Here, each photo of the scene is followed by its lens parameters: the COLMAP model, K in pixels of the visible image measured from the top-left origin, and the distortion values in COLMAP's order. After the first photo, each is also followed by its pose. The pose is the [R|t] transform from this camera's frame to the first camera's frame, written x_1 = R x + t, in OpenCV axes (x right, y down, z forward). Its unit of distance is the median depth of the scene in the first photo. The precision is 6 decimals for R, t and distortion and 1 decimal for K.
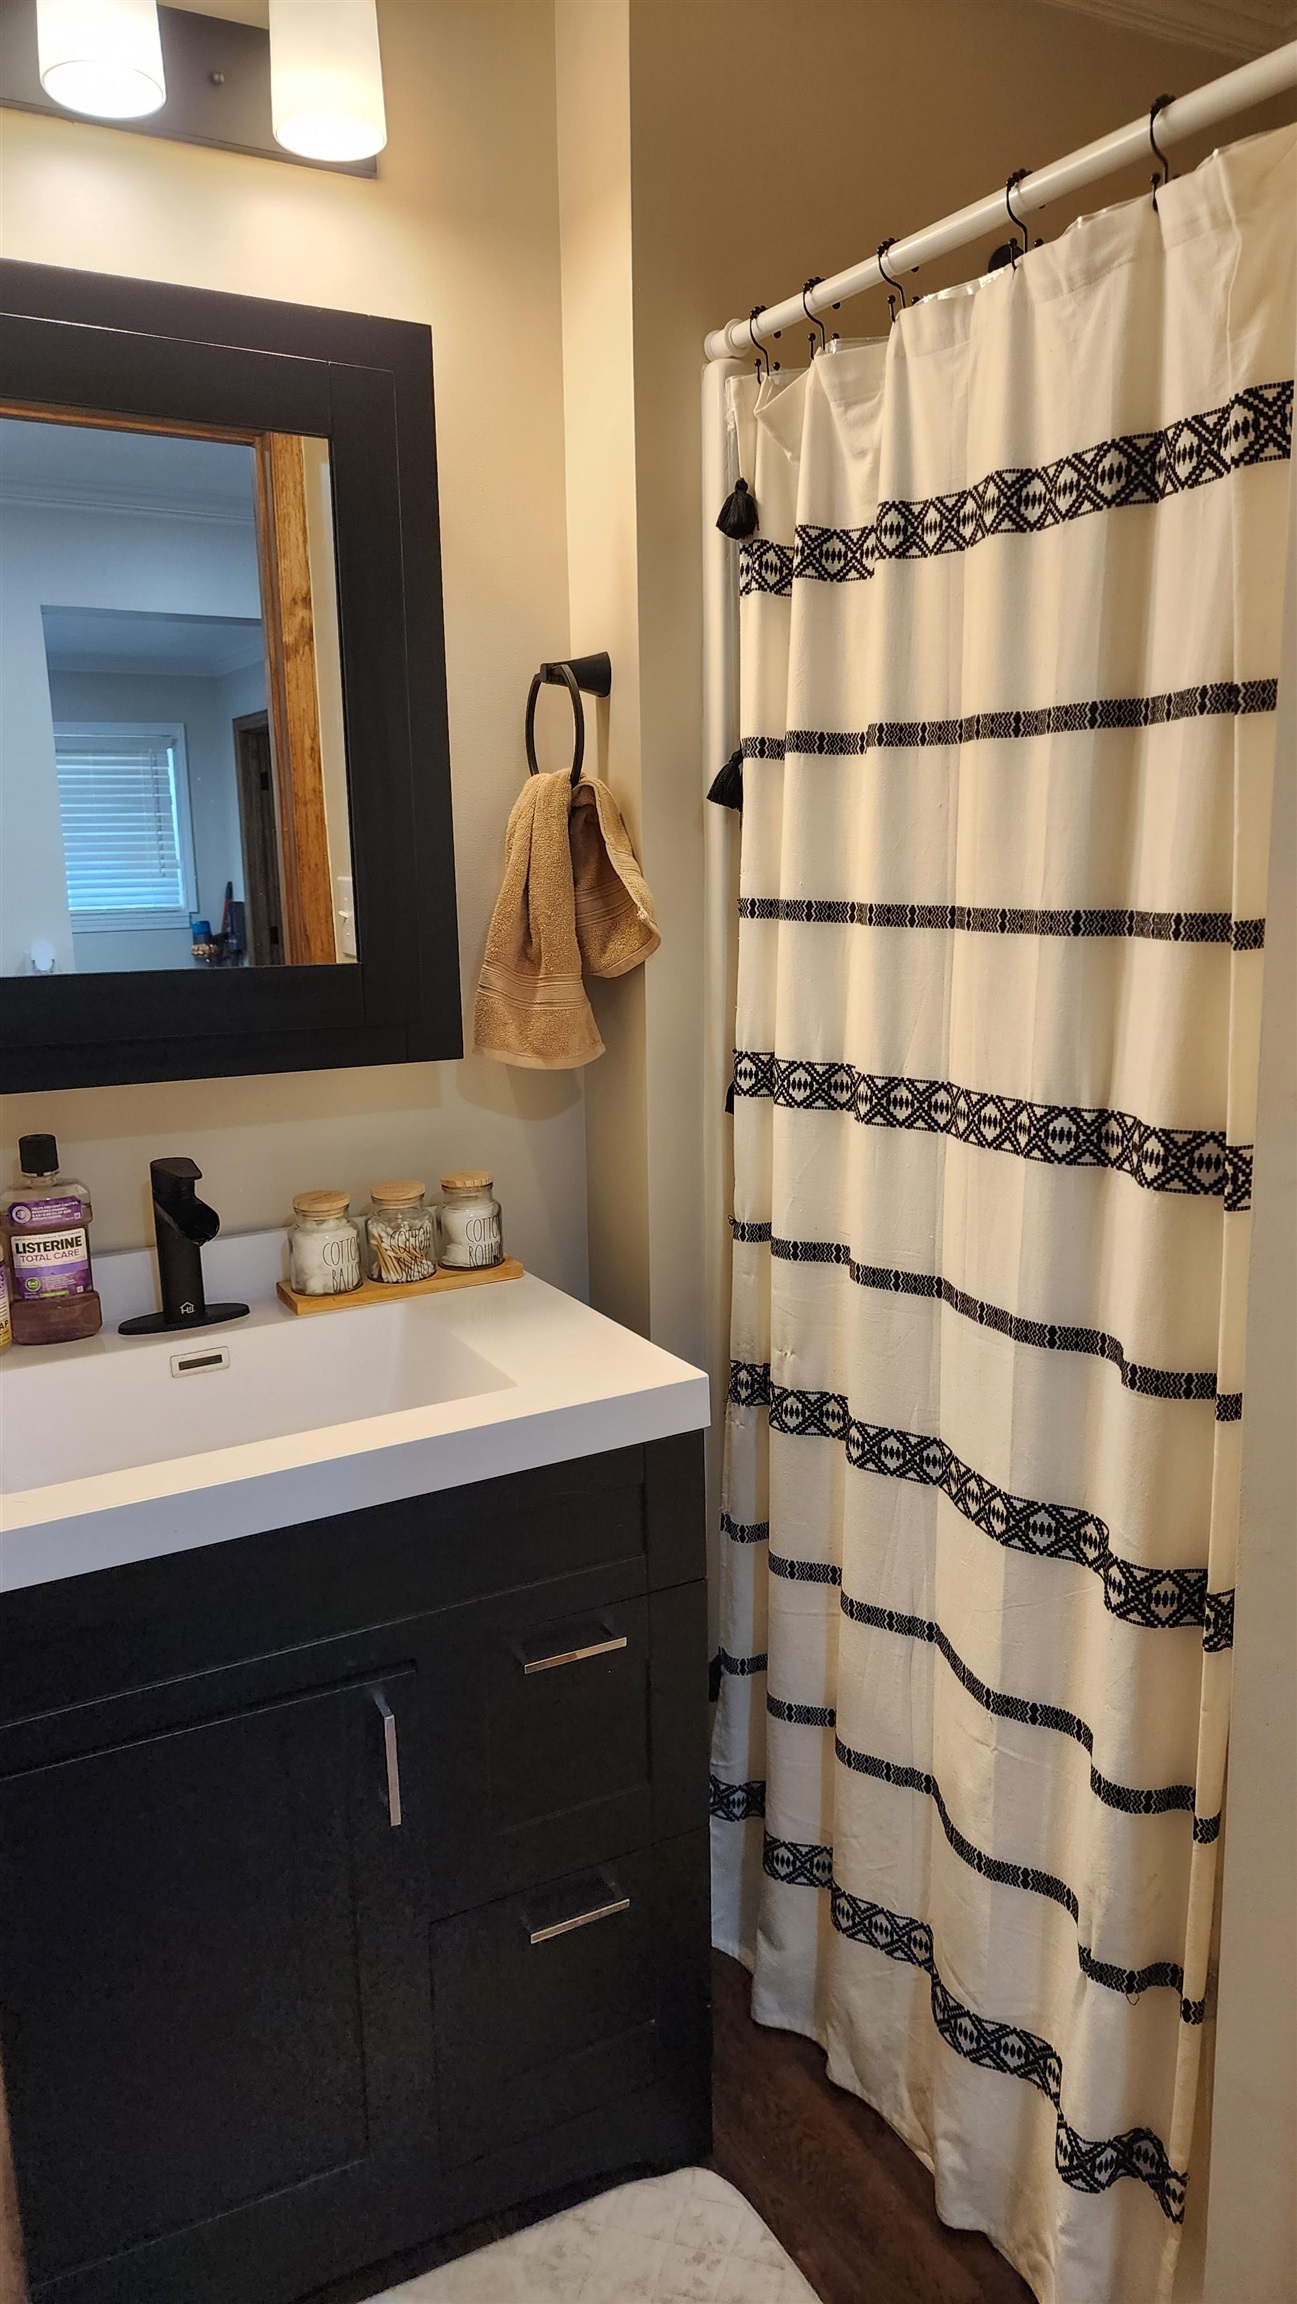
lens RADIAL K [[1548.4, 0, 658.6], [0, 1548.4, 1159.2], [0, 0, 1]] dist [0.037255, -0.030077]
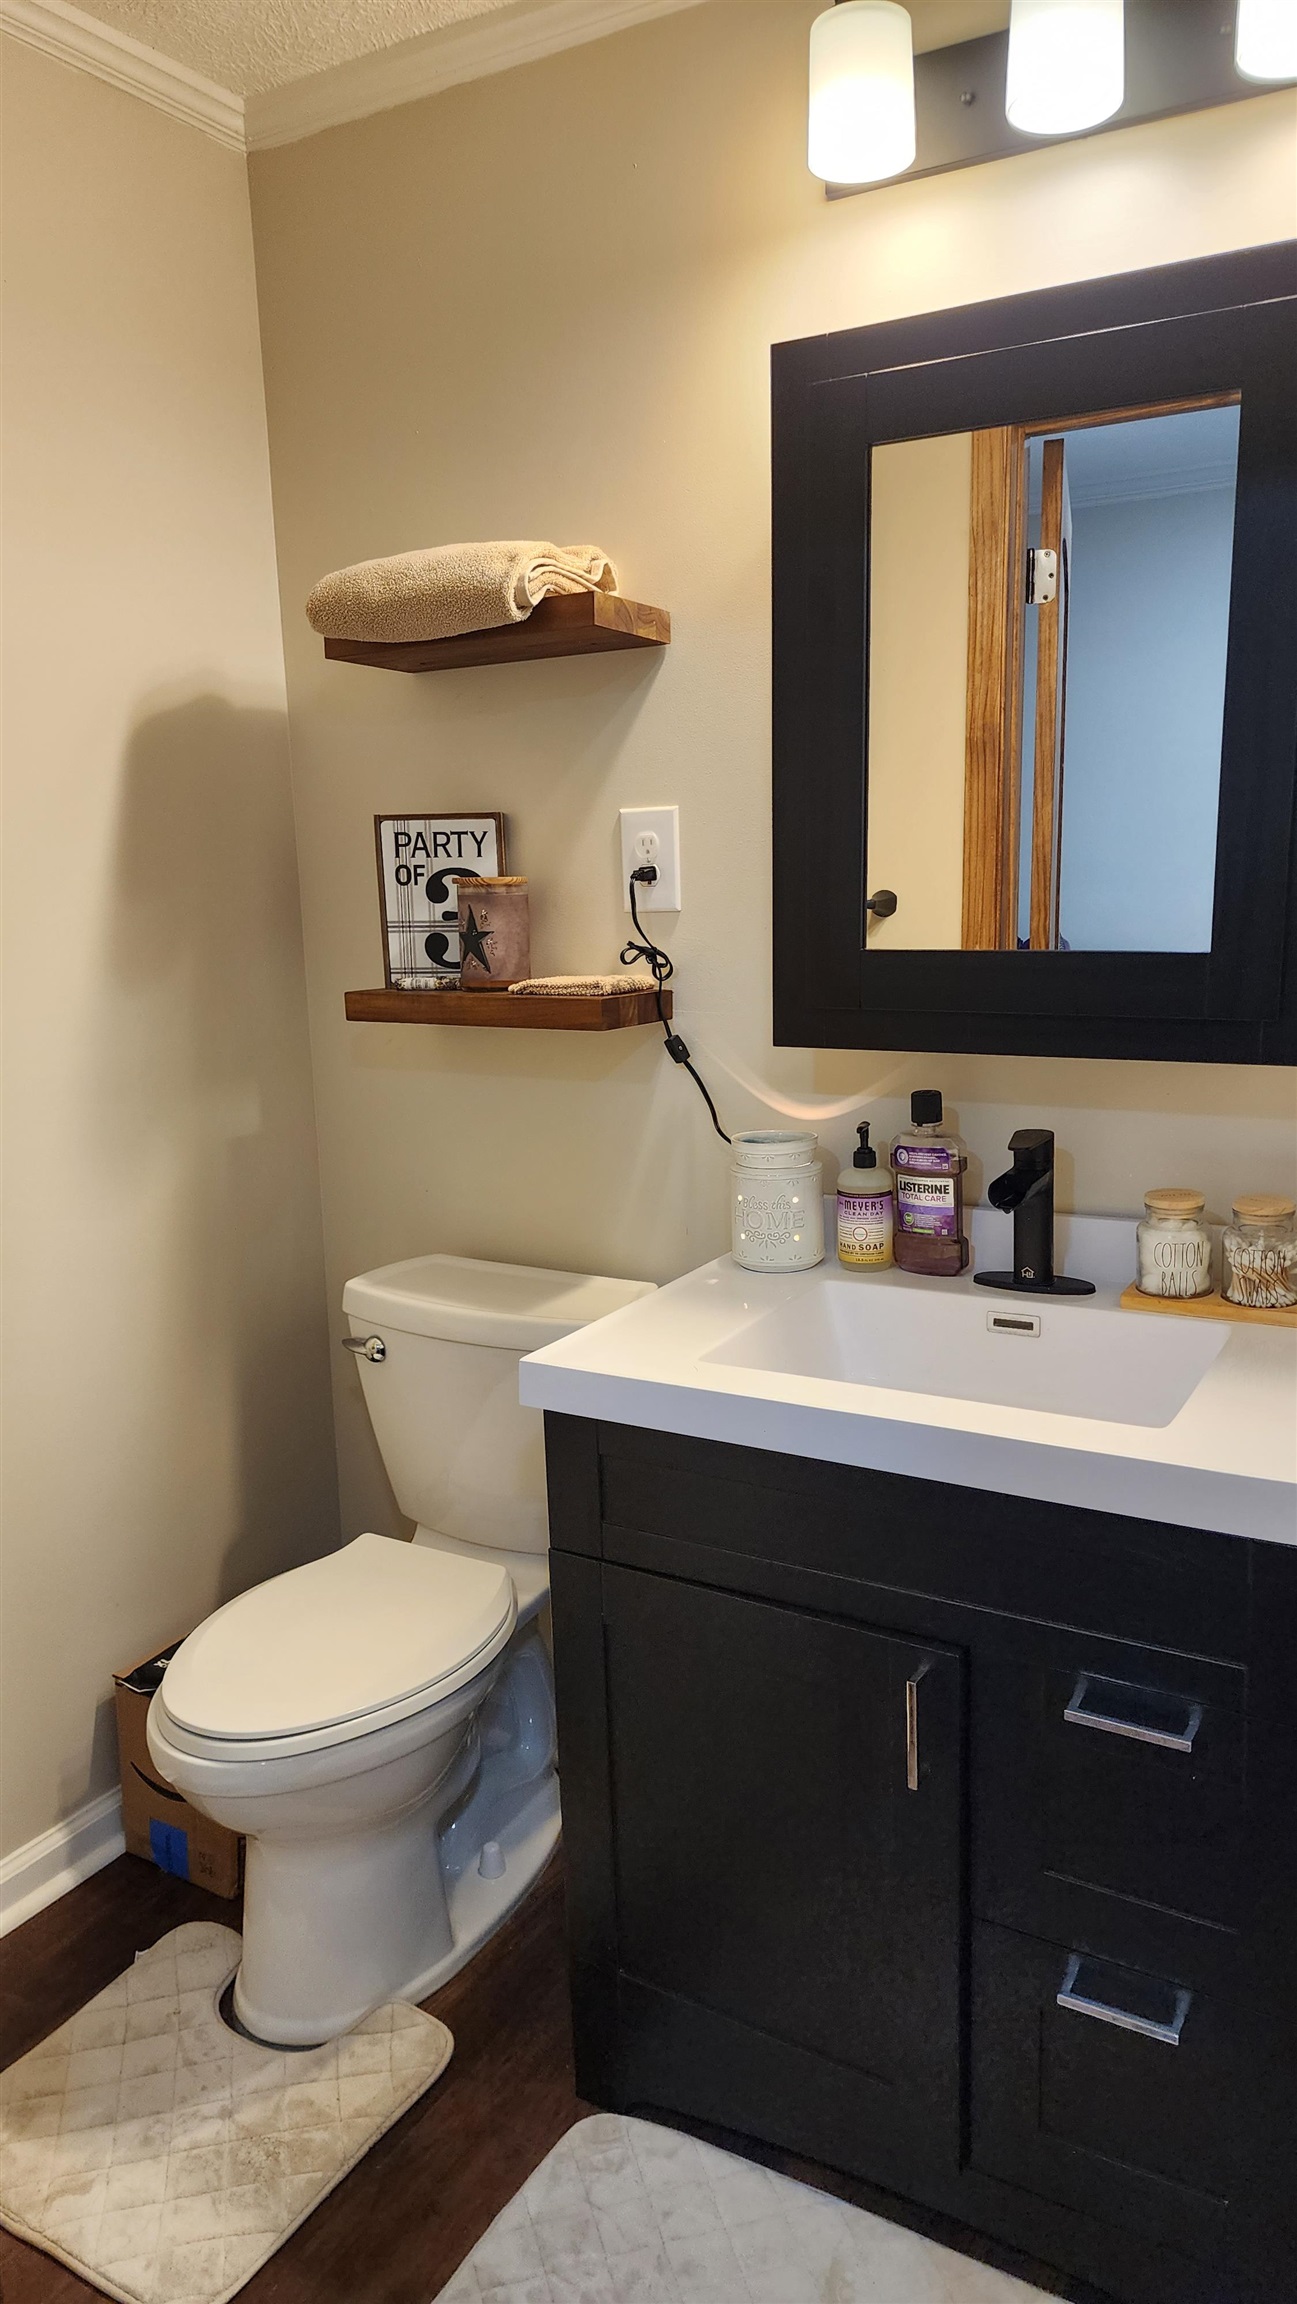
lens RADIAL K [[1548.4, 0, 658.5], [0, 1548.4, 1159.2], [0, 0, 1]] dist [0.037255, -0.030077]
pose [[0.508661, 0.166537, -0.844707, 0.447421], [-0.148784, 0.983356, 0.104278, -0.052479], [0.848014, 0.072636, 0.524973, 0.236405]]
